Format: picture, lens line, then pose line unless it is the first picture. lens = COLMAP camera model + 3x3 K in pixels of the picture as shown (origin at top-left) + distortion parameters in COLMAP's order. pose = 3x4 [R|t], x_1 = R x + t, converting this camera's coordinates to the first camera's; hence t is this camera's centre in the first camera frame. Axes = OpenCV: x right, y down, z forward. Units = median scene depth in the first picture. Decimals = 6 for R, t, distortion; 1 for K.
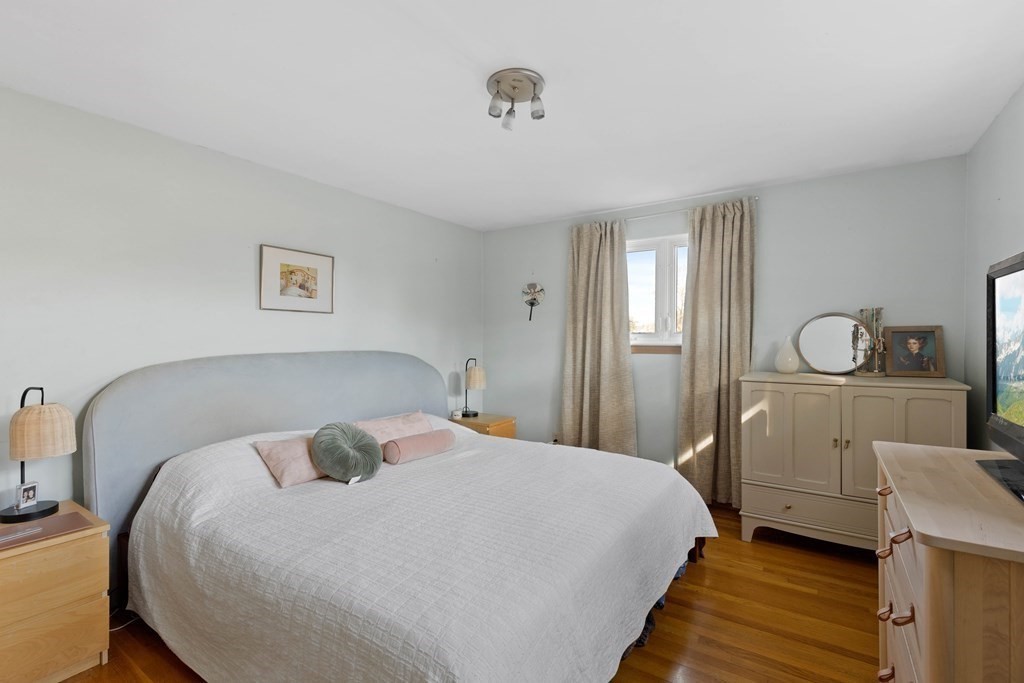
lens RADIAL K [[476.7, 0, 526.3], [0, 476.7, 338.5], [0, 0, 1]] dist [0.007041, -0.001037]
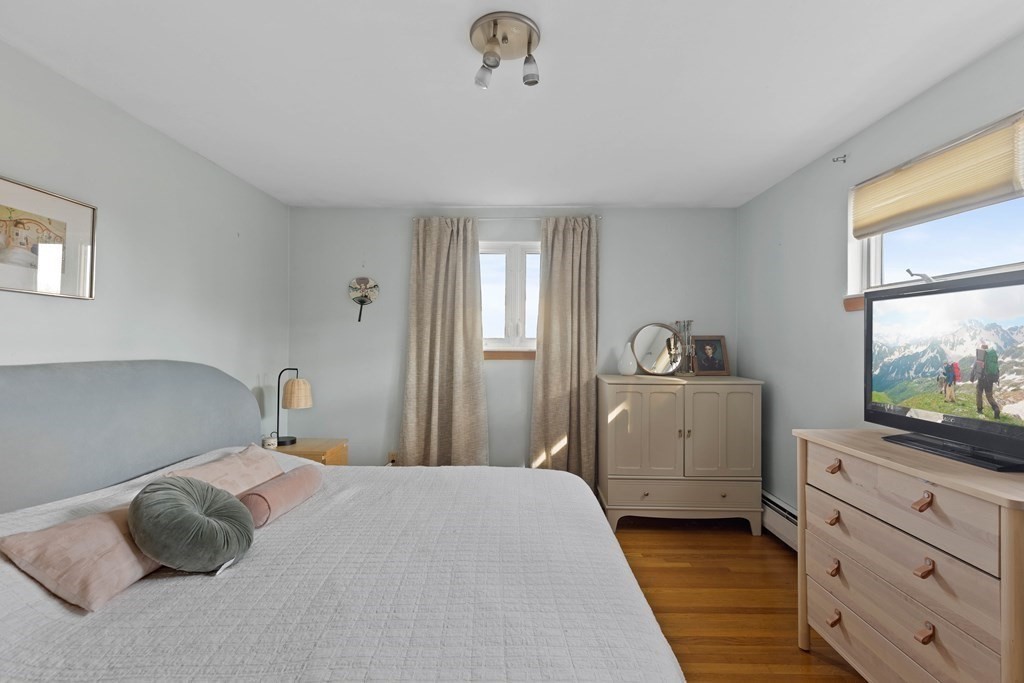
lens RADIAL K [[476.7, 0, 514.3], [0, 476.7, 337.9], [0, 0, 1]] dist [0.007041, -0.001037]
pose [[0.840127, 0.013341, 0.542226, -0.278035], [-0.006354, 0.999871, -0.014756, 0.002152], [-0.542352, 0.008952, 0.840103, 0.187491]]
